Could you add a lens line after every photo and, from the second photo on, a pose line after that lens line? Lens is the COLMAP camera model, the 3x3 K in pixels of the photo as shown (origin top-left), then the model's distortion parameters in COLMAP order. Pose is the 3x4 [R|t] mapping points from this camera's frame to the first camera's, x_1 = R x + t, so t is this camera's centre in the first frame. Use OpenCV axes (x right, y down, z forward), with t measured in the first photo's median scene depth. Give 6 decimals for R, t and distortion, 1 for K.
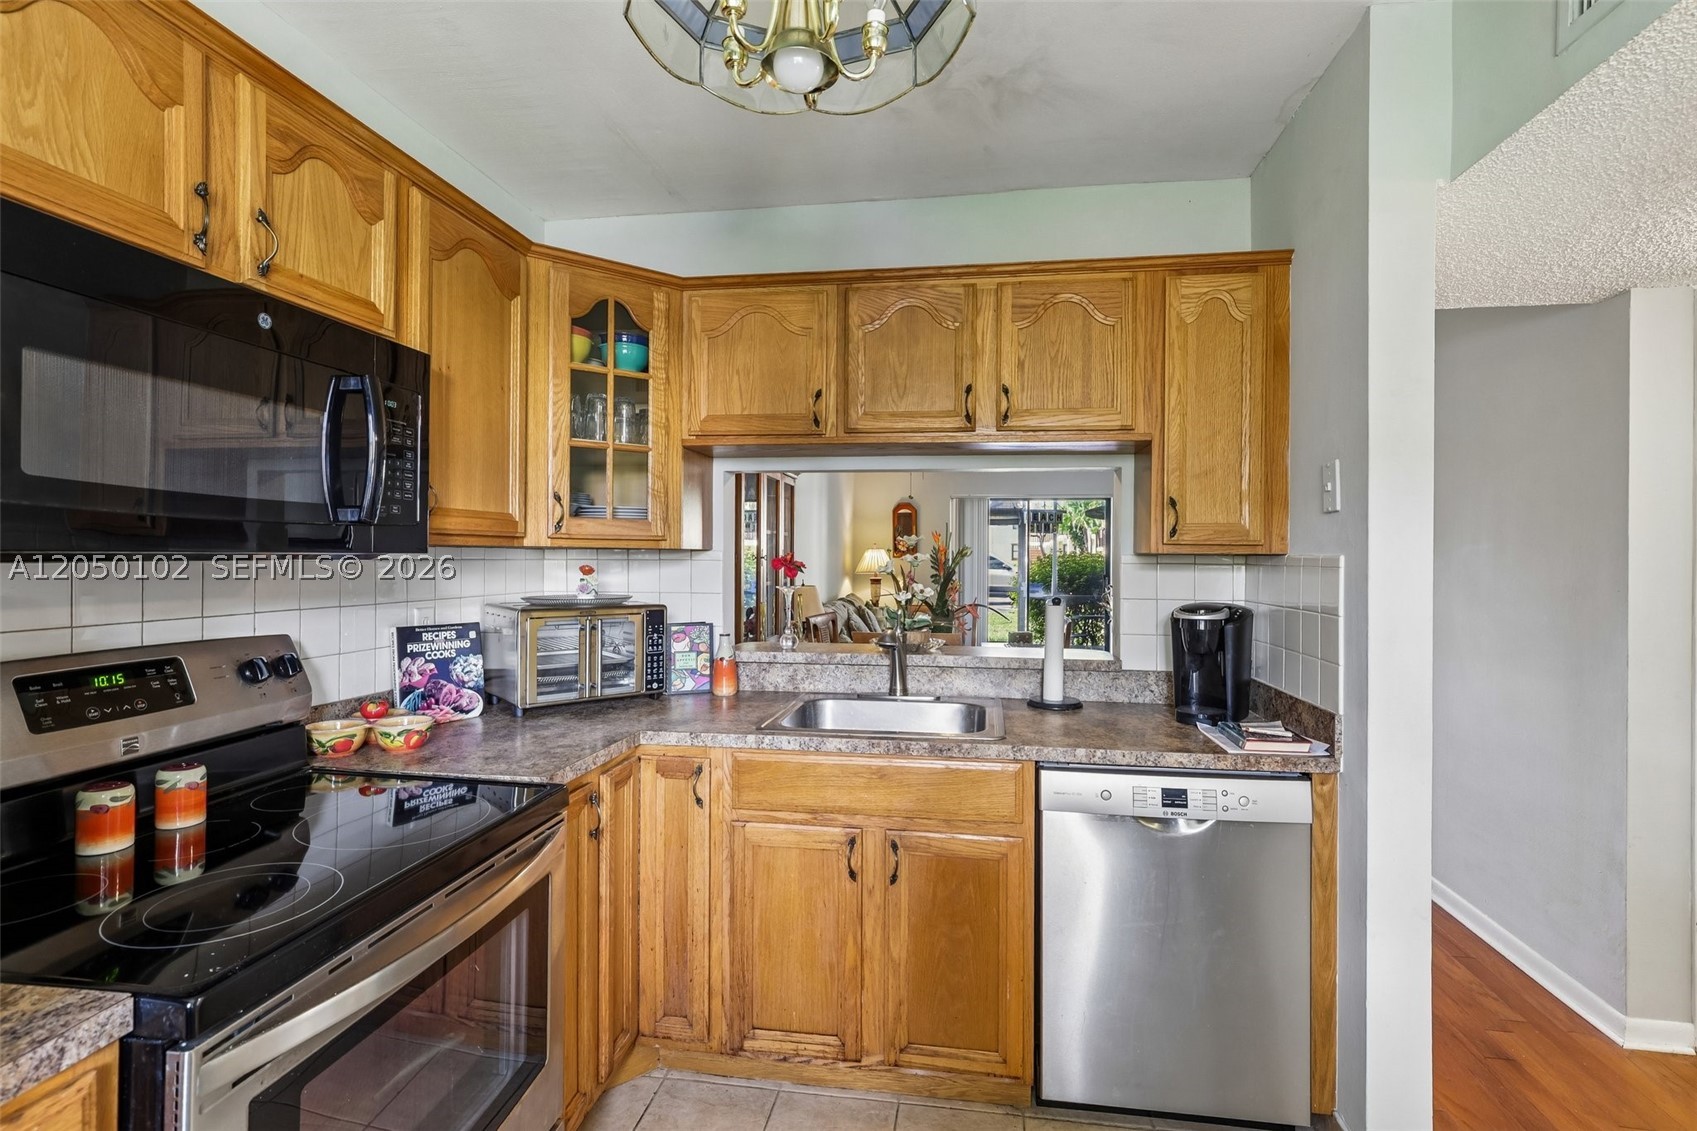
lens RADIAL K [[789.6, 0, 858.2], [0, 789.6, 553.9], [0, 0, 1]] dist [-0.028279, 0.008730]
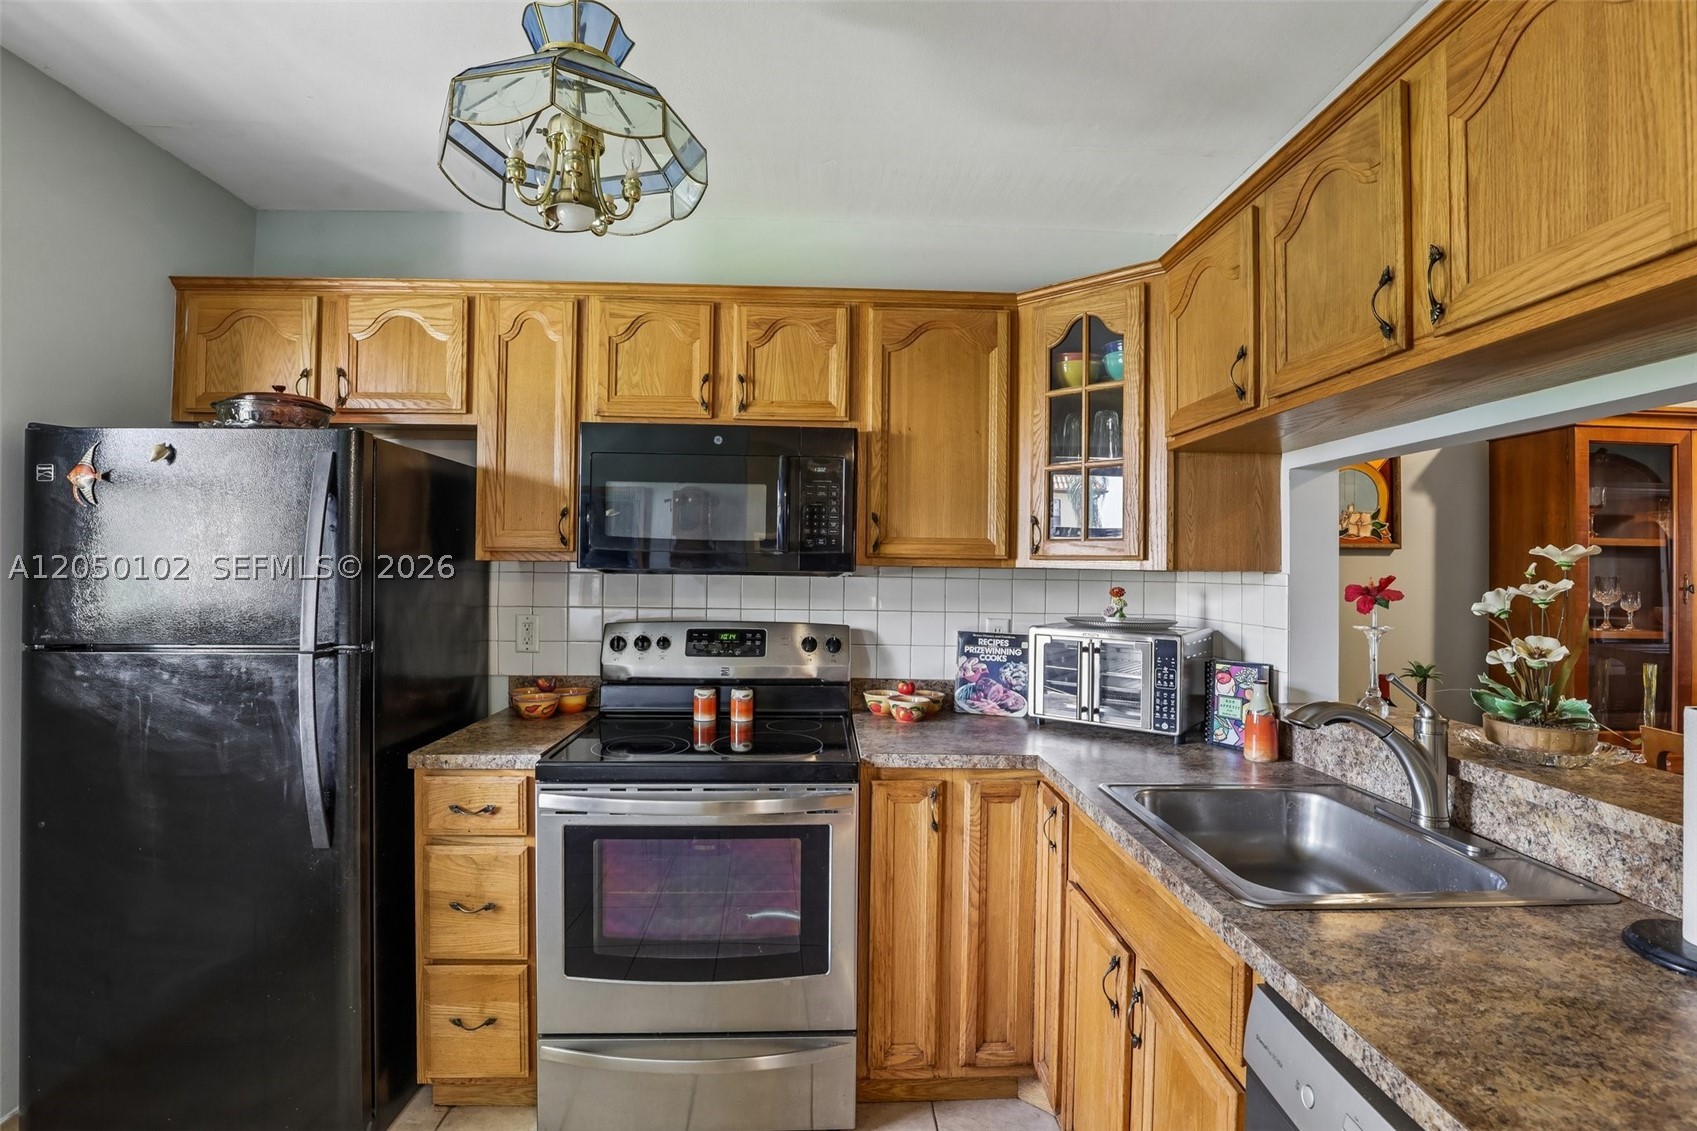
lens RADIAL K [[765.0, 0, 807.0], [0, 765.0, 557.7], [0, 0, 1]] dist [-0.026632, 0.001051]
pose [[0.181361, -0.015697, -0.983291, 0.585557], [-0.011772, 0.999766, -0.018131, -0.000708], [0.983346, 0.014863, 0.181134, 0.521522]]
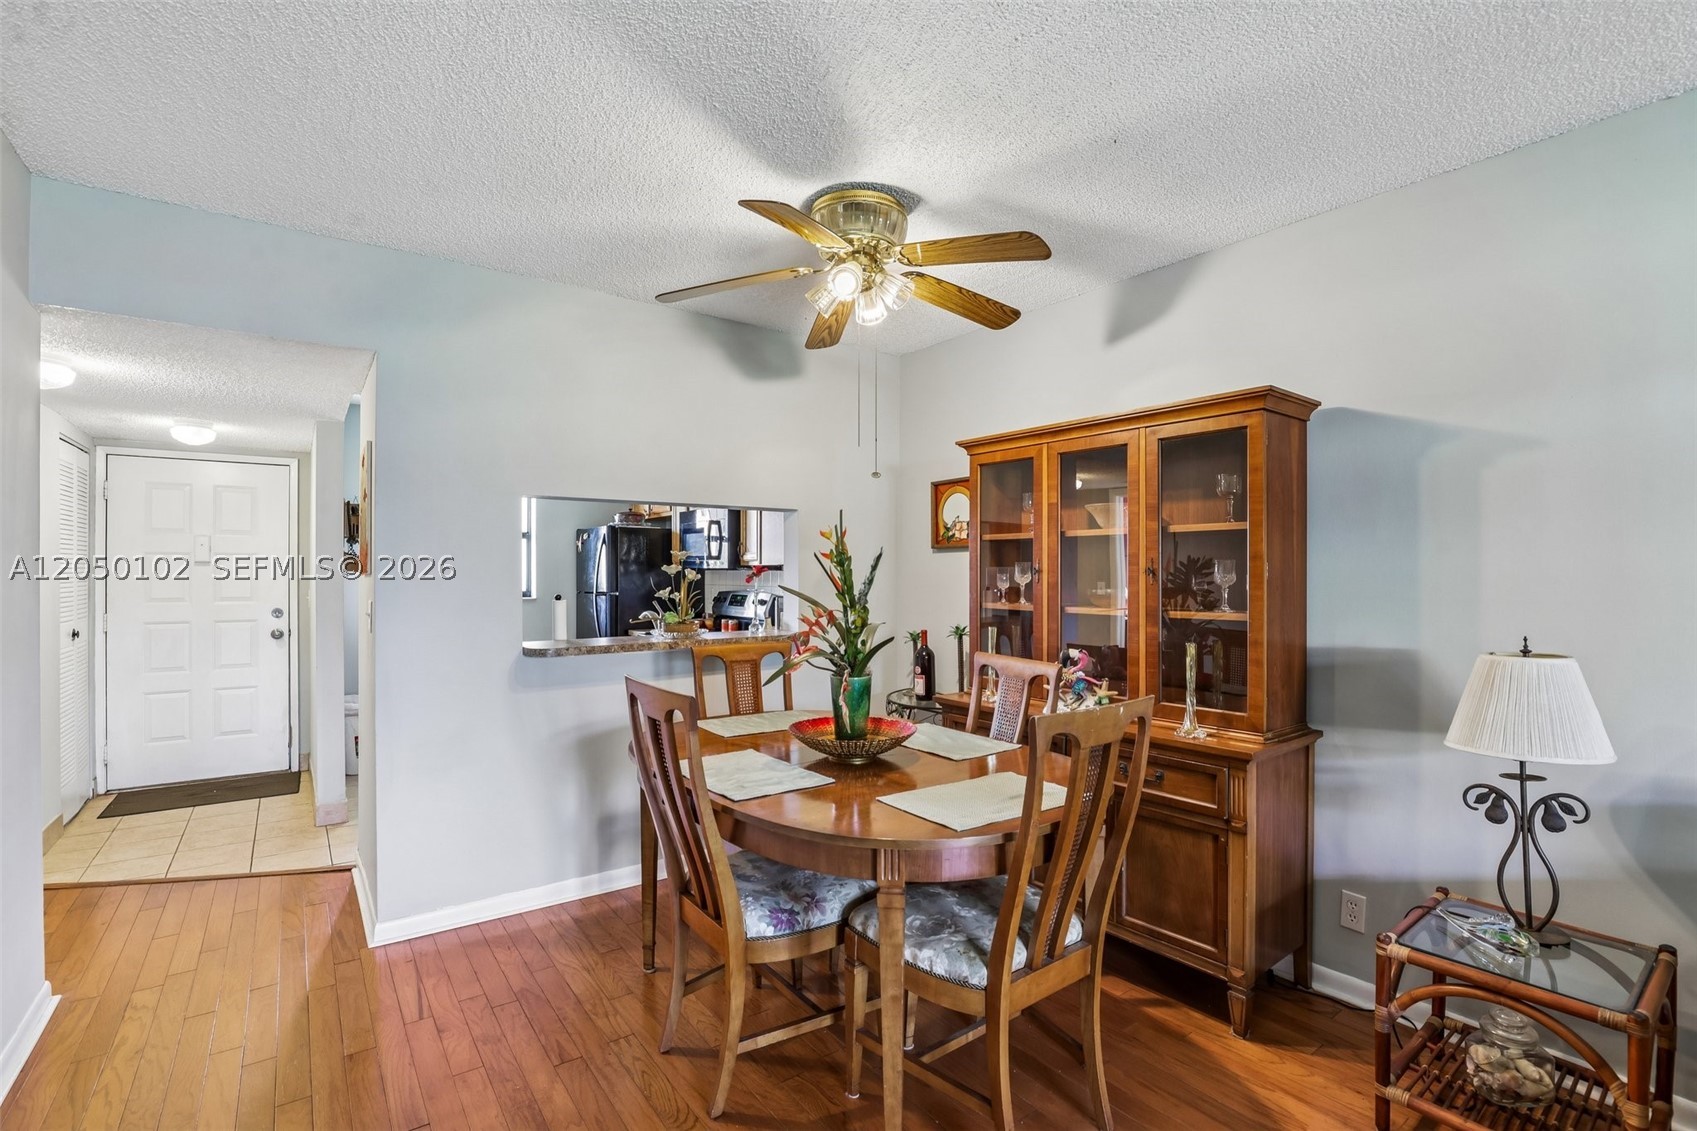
lens RADIAL K [[789.6, 0, 853.6], [0, 789.6, 577.3], [0, 0, 1]] dist [-0.028279, 0.008730]
pose [[-0.703566, 0.000049, -0.710630, 1.060138], [-0.004211, 0.999982, 0.004239, 0.016972], [0.710618, 0.005975, -0.703553, 2.870134]]
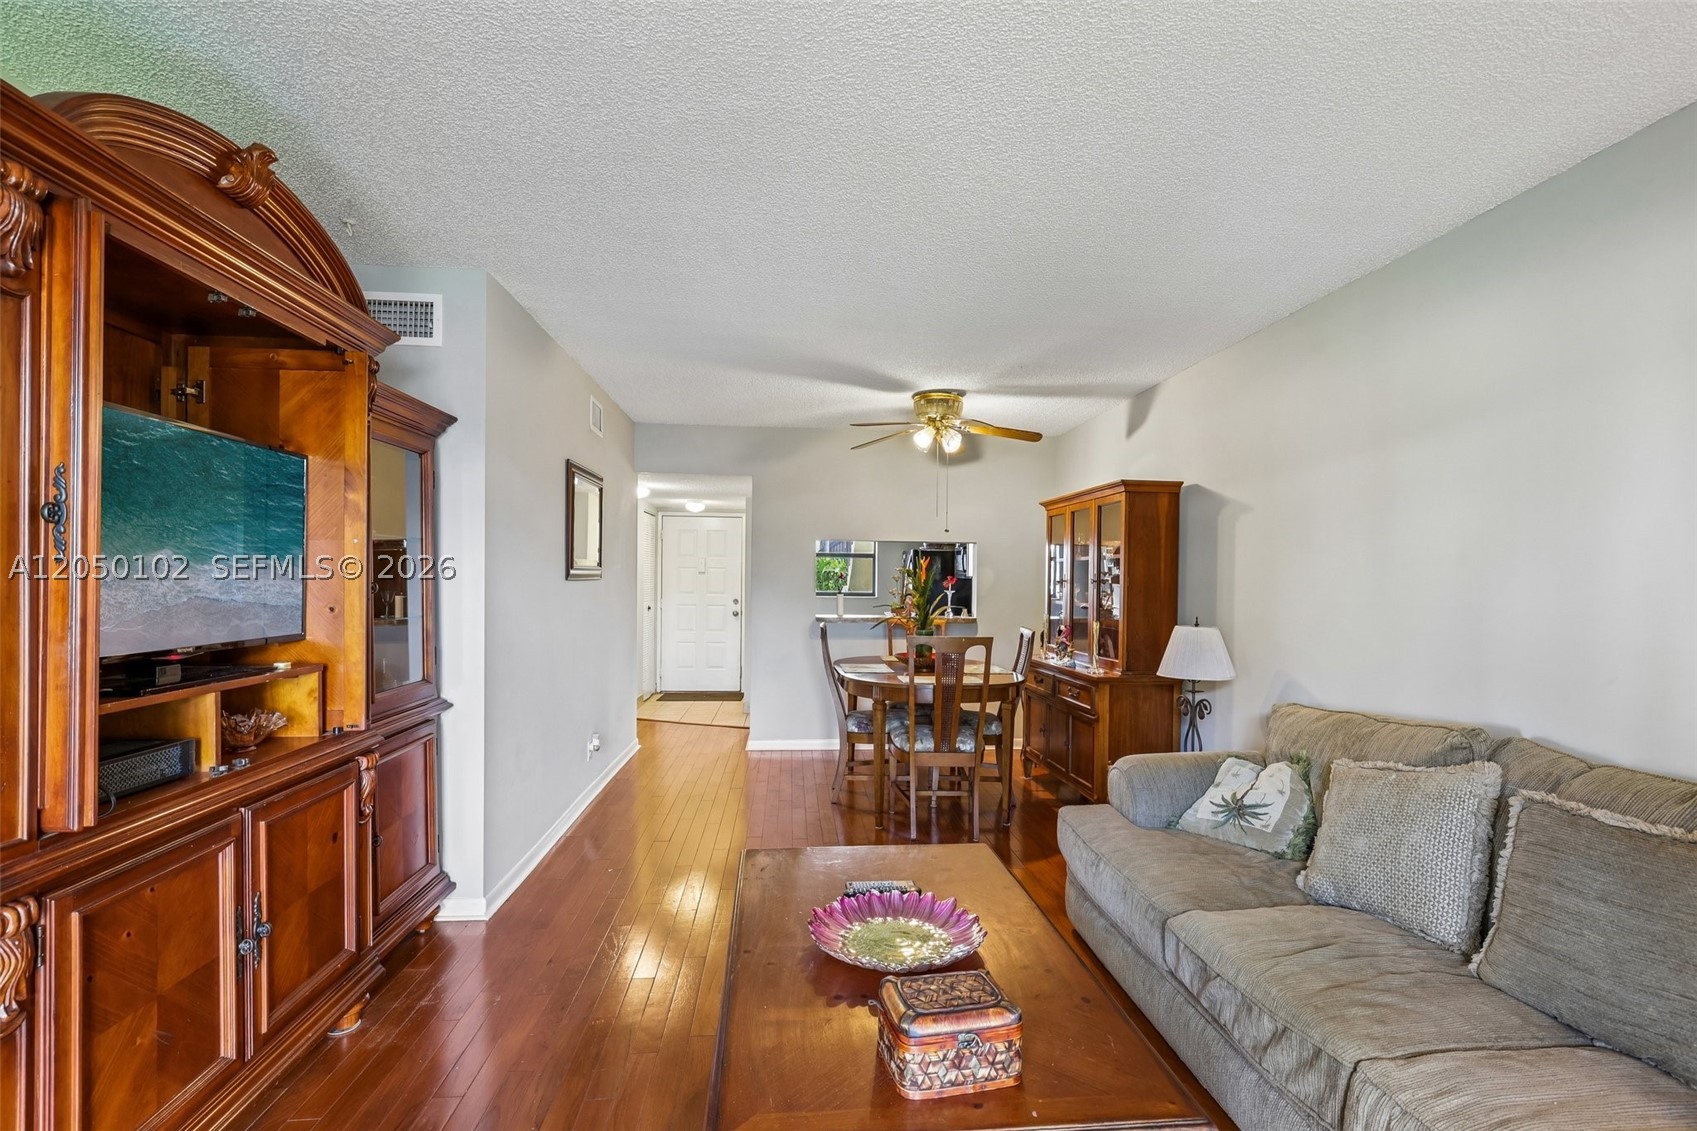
lens RADIAL K [[789.6, 0, 851.1], [0, 789.6, 579.0], [0, 0, 1]] dist [-0.028279, 0.008730]
pose [[-0.970419, -0.012053, -0.241124, 1.024093], [-0.012715, 0.999918, 0.001189, 0.010607], [0.241090, 0.004220, -0.970494, 4.363058]]
